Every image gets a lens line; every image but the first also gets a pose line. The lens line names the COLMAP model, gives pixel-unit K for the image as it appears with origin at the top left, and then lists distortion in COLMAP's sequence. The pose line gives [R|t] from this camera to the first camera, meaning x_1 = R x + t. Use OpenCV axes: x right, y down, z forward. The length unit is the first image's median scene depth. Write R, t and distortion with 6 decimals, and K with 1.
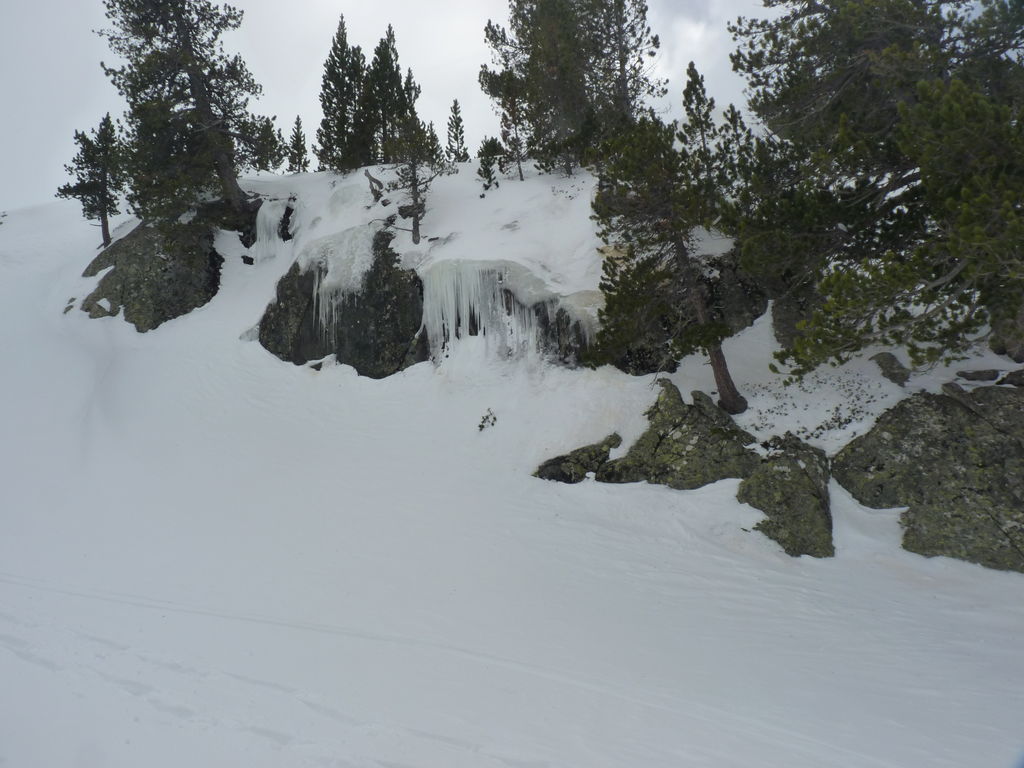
lens RADIAL K [[823.3, 0, 512.0], [0, 823.3, 384.0], [0, 0, 1]] dist [0.000677, -0.011461]
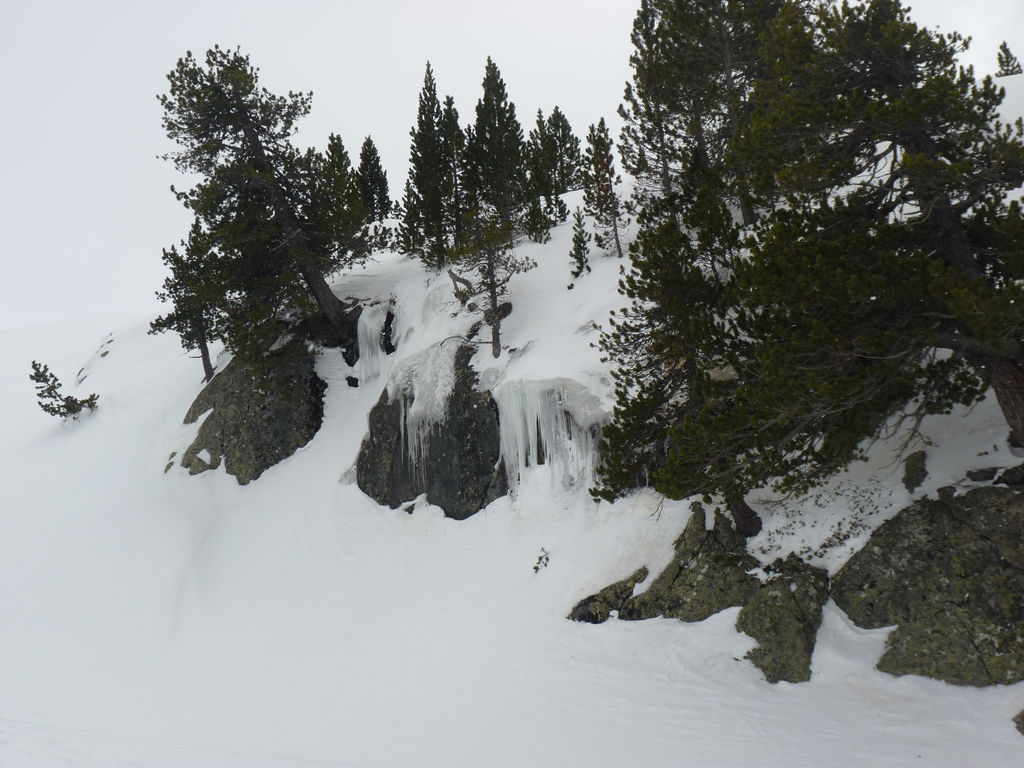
lens RADIAL K [[1656.6, 0, 512.0], [0, 1656.6, 384.0], [0, 0, 1]] dist [0.147471, 0.175282]
pose [[0.927652, -0.124717, -0.352006, 0.589230], [0.113187, 0.992147, -0.053235, -0.055074], [0.355881, 0.009541, 0.934483, -0.723716]]
